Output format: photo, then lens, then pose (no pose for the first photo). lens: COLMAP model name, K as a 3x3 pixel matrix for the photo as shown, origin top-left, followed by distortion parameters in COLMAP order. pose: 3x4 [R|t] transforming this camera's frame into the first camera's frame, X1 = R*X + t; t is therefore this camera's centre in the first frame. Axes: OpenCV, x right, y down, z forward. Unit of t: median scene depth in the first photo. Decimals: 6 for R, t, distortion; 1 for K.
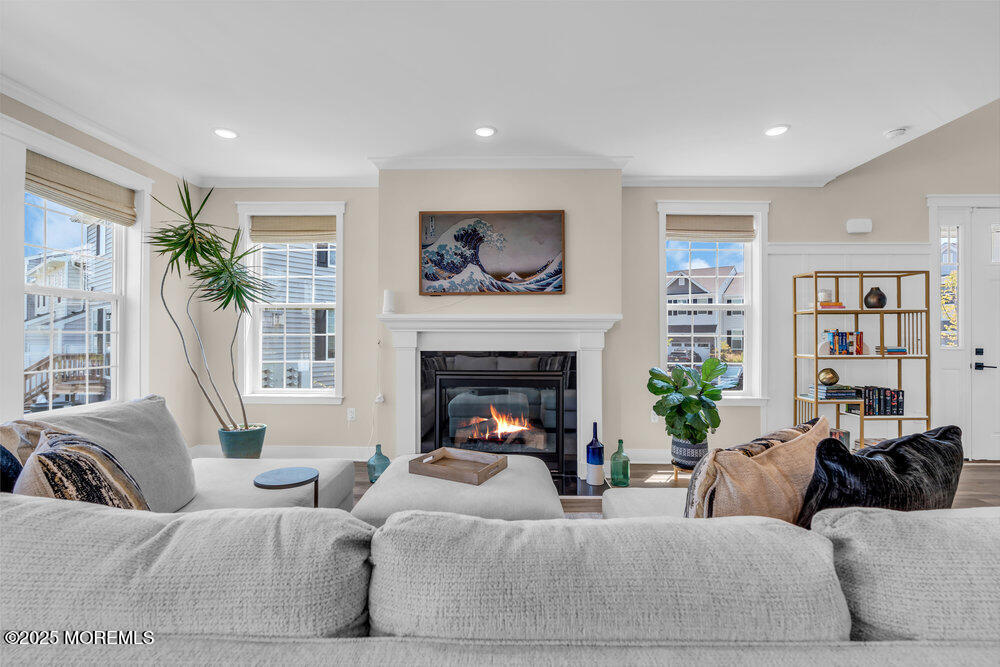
lens RADIAL K [[447.7, 0, 502.3], [0, 447.7, 334.5], [0, 0, 1]] dist [-0.006075, 0.001105]
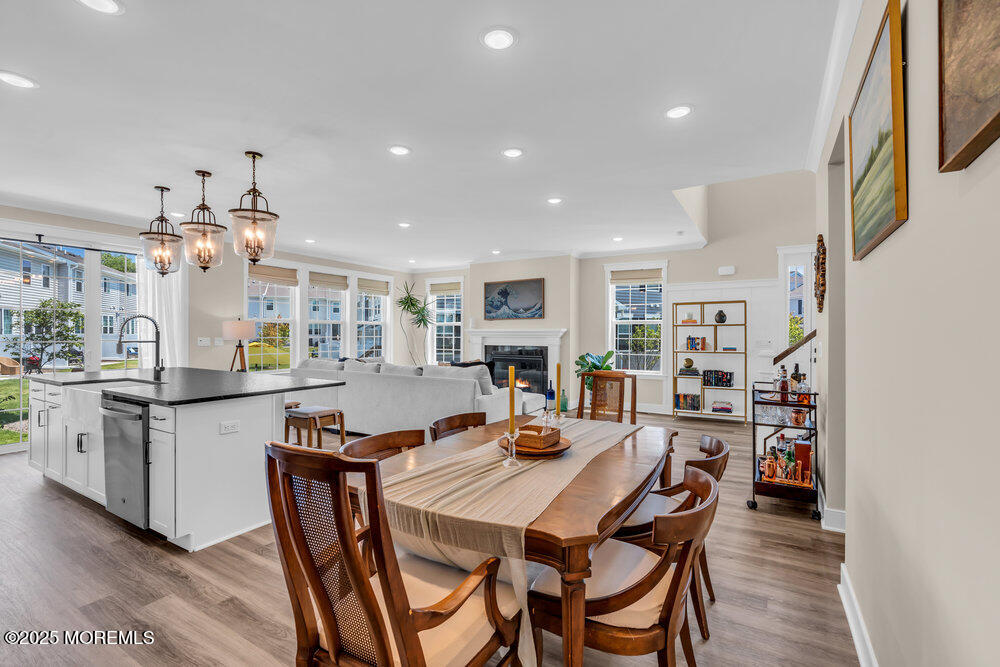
lens RADIAL K [[447.7, 0, 502.3], [0, 447.7, 334.5], [0, 0, 1]] dist [-0.006075, 0.001105]
pose [[0.857242, 0.001677, -0.514911, 1.043689], [0.000777, 0.999989, 0.004550, -0.025086], [0.514913, -0.004301, 0.857232, -0.878460]]
